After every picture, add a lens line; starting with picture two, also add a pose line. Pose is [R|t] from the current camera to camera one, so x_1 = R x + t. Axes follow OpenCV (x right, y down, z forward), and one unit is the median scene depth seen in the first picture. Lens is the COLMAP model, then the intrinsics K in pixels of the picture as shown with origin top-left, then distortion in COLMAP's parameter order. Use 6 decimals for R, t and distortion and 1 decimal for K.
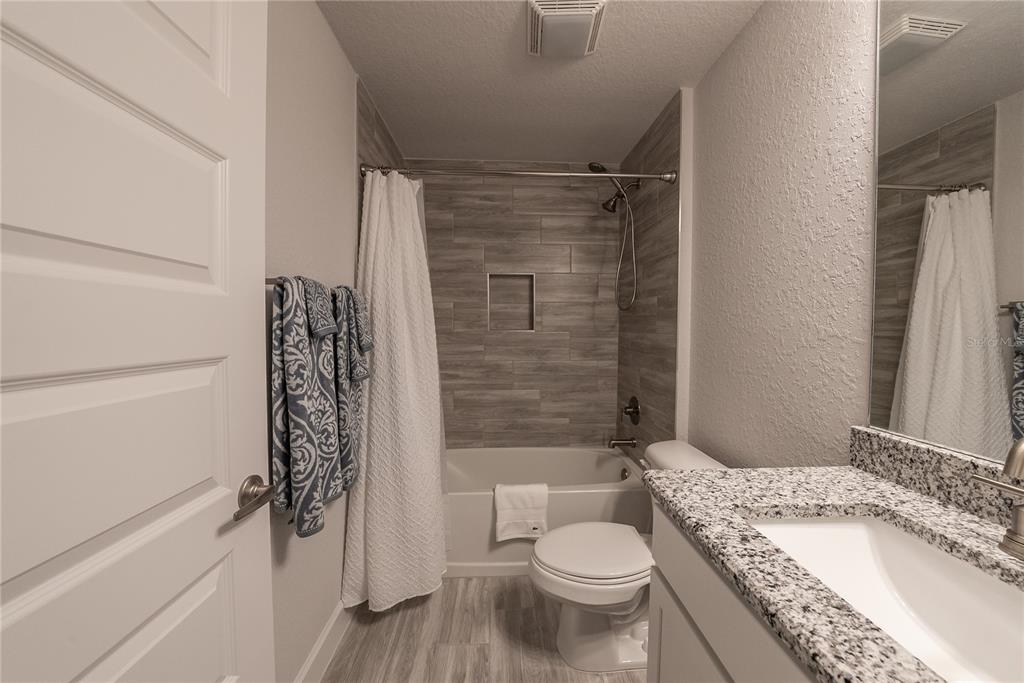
lens RADIAL K [[366.8, 0, 511.0], [0, 366.8, 336.4], [0, 0, 1]] dist [-0.016166, 0.005490]
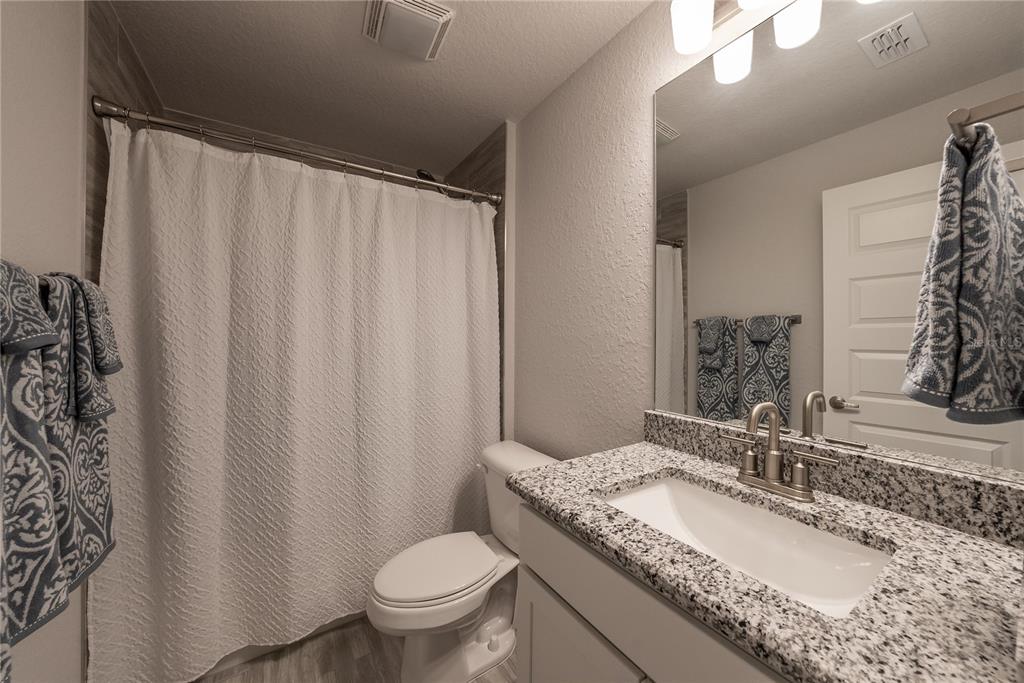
lens RADIAL K [[366.8, 0, 511.0], [0, 366.8, 336.4], [0, 0, 1]] dist [-0.016166, 0.005490]
pose [[0.866831, -0.003491, 0.498590, -0.102930], [0.016128, 0.999649, -0.021040, -0.002175], [-0.498341, 0.026280, 0.866583, 0.060612]]
